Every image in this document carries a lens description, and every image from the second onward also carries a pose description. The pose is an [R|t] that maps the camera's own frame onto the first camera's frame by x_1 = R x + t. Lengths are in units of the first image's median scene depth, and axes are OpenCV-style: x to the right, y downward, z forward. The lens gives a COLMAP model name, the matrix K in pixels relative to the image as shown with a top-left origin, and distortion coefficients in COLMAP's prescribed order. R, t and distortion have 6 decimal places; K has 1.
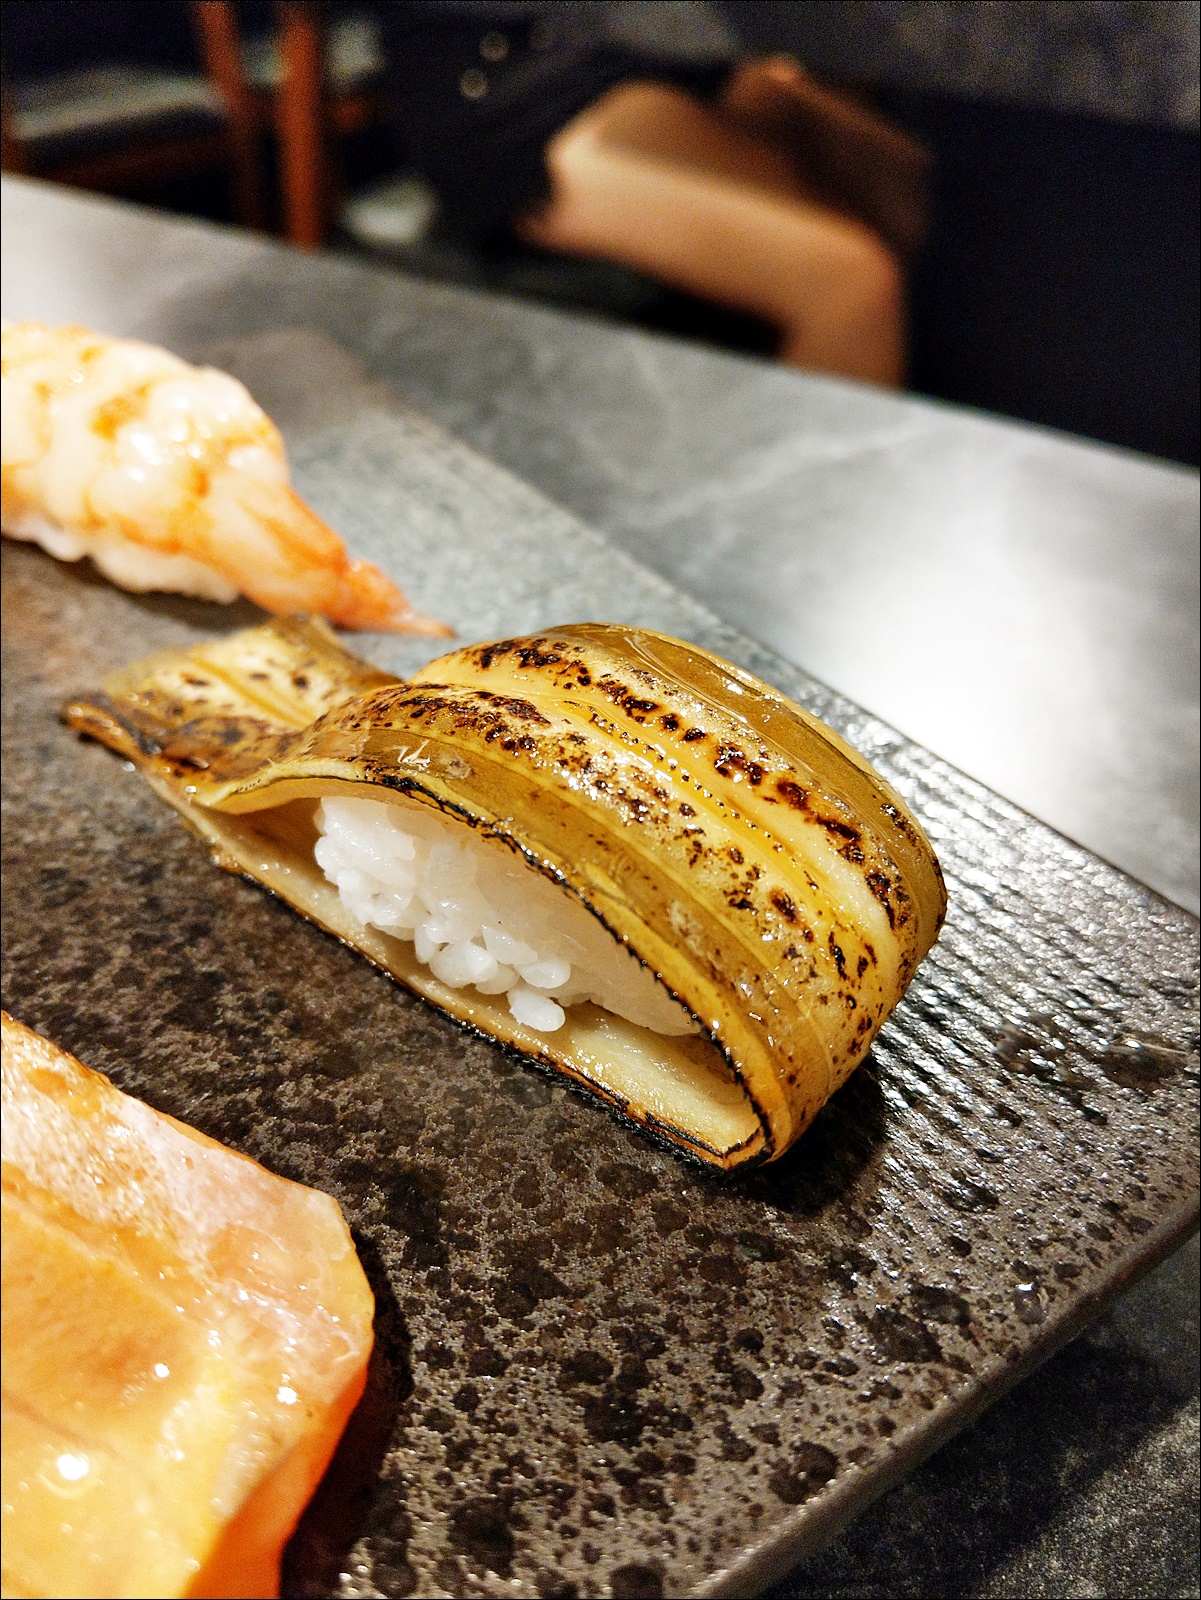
lens RADIAL K [[1232.9, 0, 562.6], [0, 1232.9, 798.1], [0, 0, 1]] dist [0.001082, -0.094975]
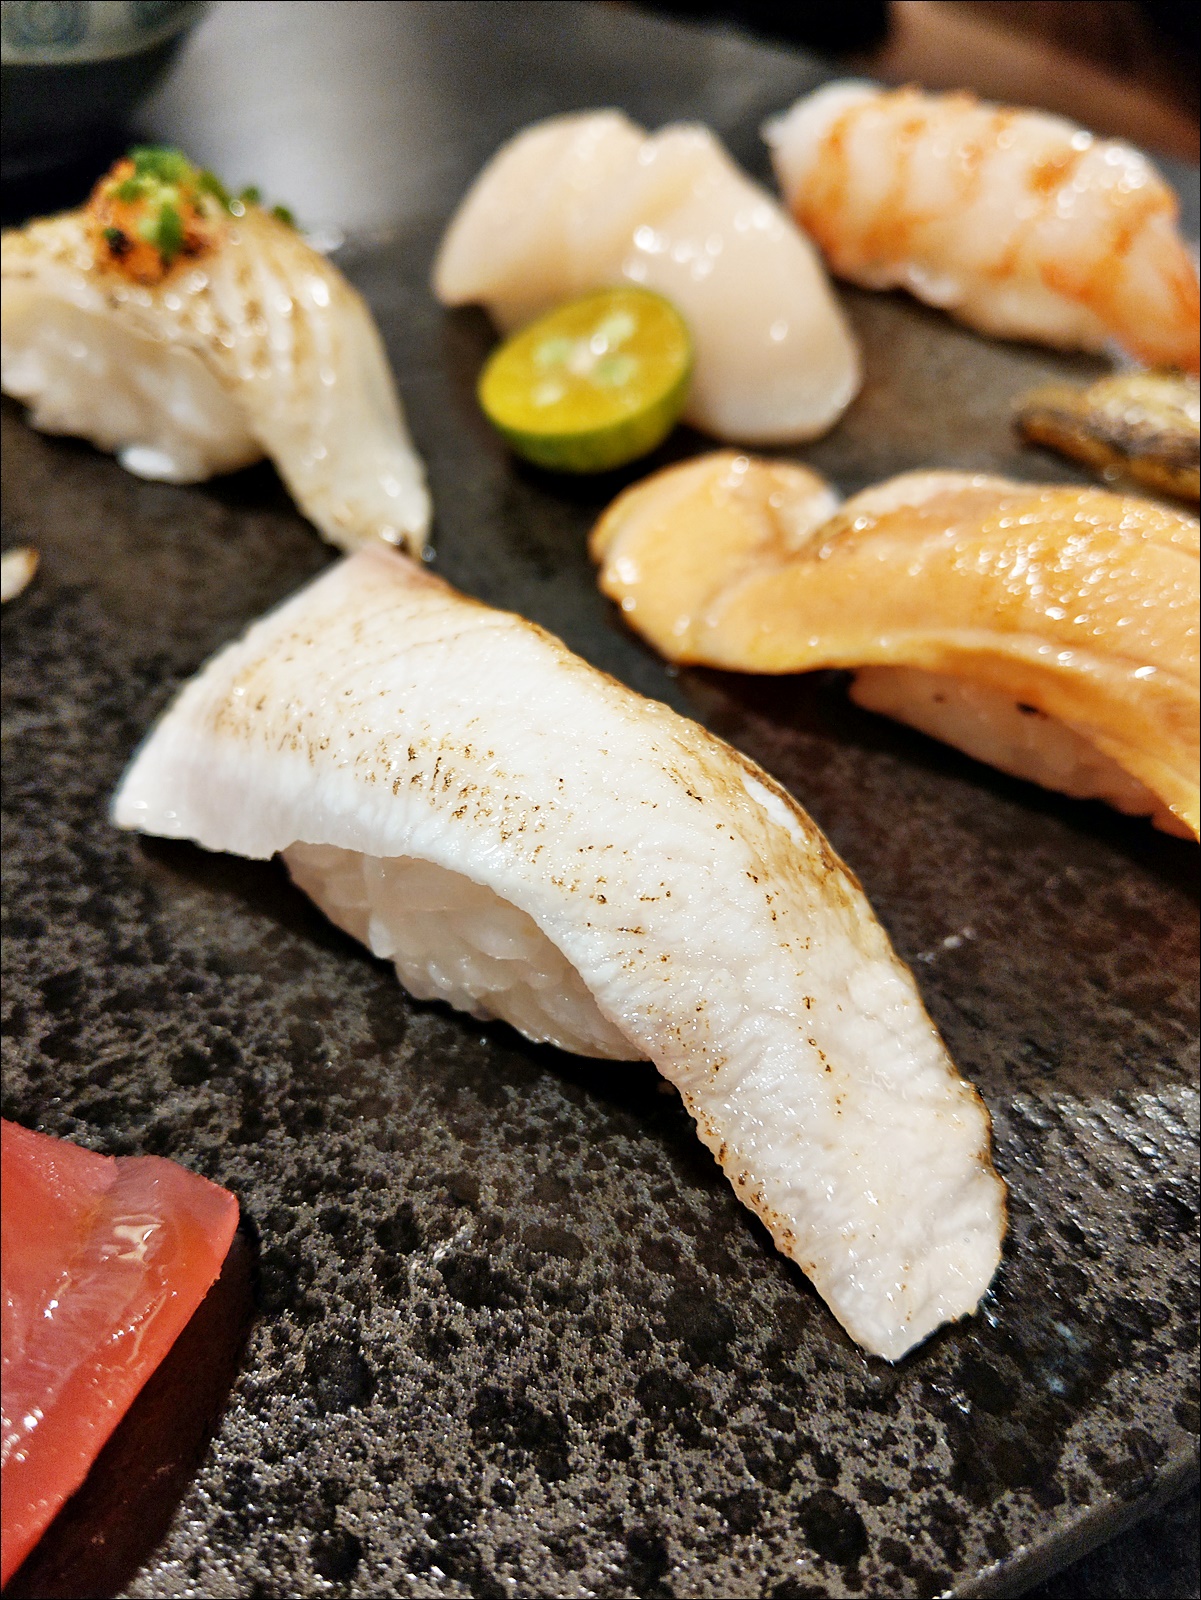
lens RADIAL K [[1224.9, 0, 600.5], [0, 1224.9, 800.0], [0, 0, 1]] dist [-0.000706, -0.055699]
pose [[0.988090, 0.105708, -0.111819, -0.885910], [-0.093430, 0.989545, 0.109875, 0.280731], [0.122265, -0.098119, 0.987636, -0.373683]]
